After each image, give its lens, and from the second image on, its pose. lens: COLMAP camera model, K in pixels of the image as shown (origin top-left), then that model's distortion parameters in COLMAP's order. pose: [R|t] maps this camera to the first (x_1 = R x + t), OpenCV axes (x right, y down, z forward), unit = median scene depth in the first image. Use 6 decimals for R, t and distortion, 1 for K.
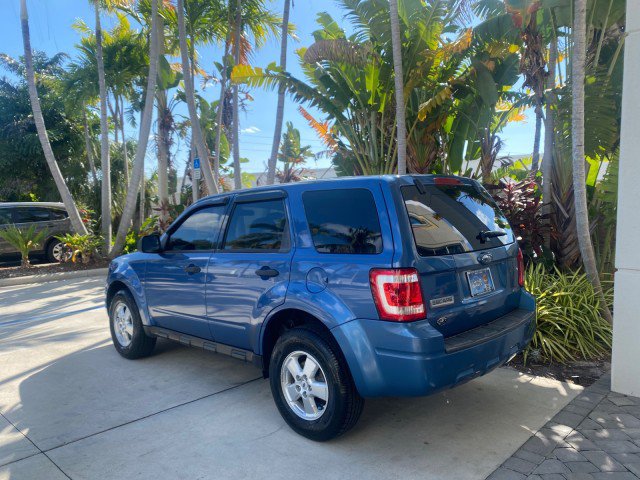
lens RADIAL K [[492.0, 0, 320.0], [0, 492.0, 240.0], [0, 0, 1]] dist [0.009369, -0.001057]
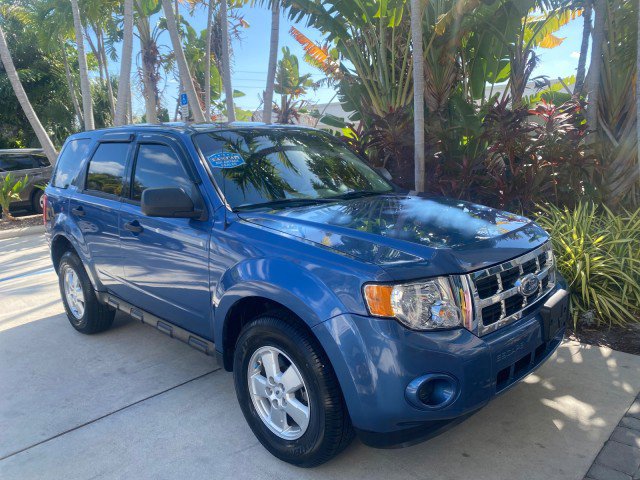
lens RADIAL K [[492.1, 0, 320.0], [0, 492.1, 240.0], [0, 0, 1]] dist [0.003497, 0.001537]
pose [[0.999479, -0.027081, -0.017586, 0.006582], [0.029001, 0.992335, 0.120128, -0.002791], [0.014198, -0.120575, 0.992603, 0.118776]]
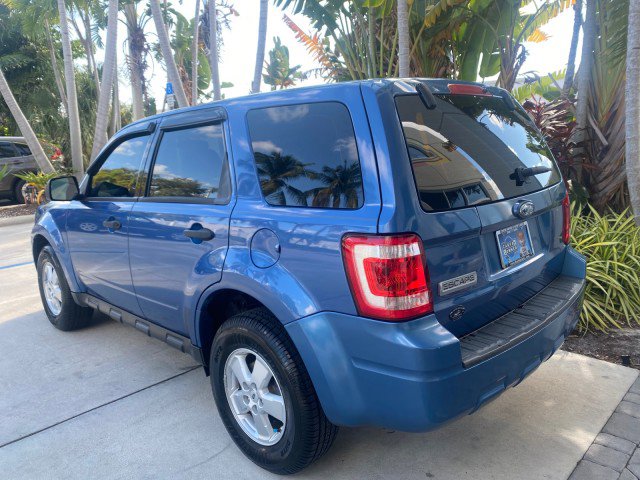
lens RADIAL K [[492.7, 0, 322.4], [0, 492.7, 238.0], [0, 0, 1]] dist [0.008273, -0.007679]
pose [[0.999894, -0.013611, -0.005073, 0.028776], [0.014161, 0.991202, 0.131598, -0.006019], [0.003238, -0.131656, 0.991290, 0.140907]]
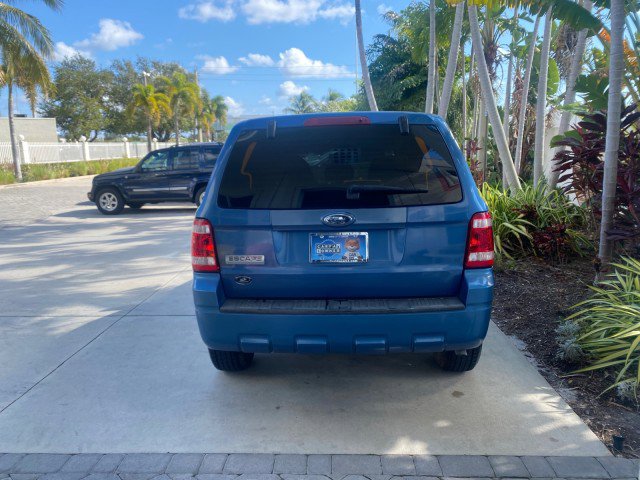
lens RADIAL K [[492.7, 0, 322.4], [0, 492.7, 238.0], [0, 0, 1]] dist [0.008273, -0.007679]
pose [[0.662753, 0.130044, -0.737460, 0.371709], [-0.039254, 0.989485, 0.139209, -0.016804], [0.747808, -0.063312, 0.660889, 0.185932]]
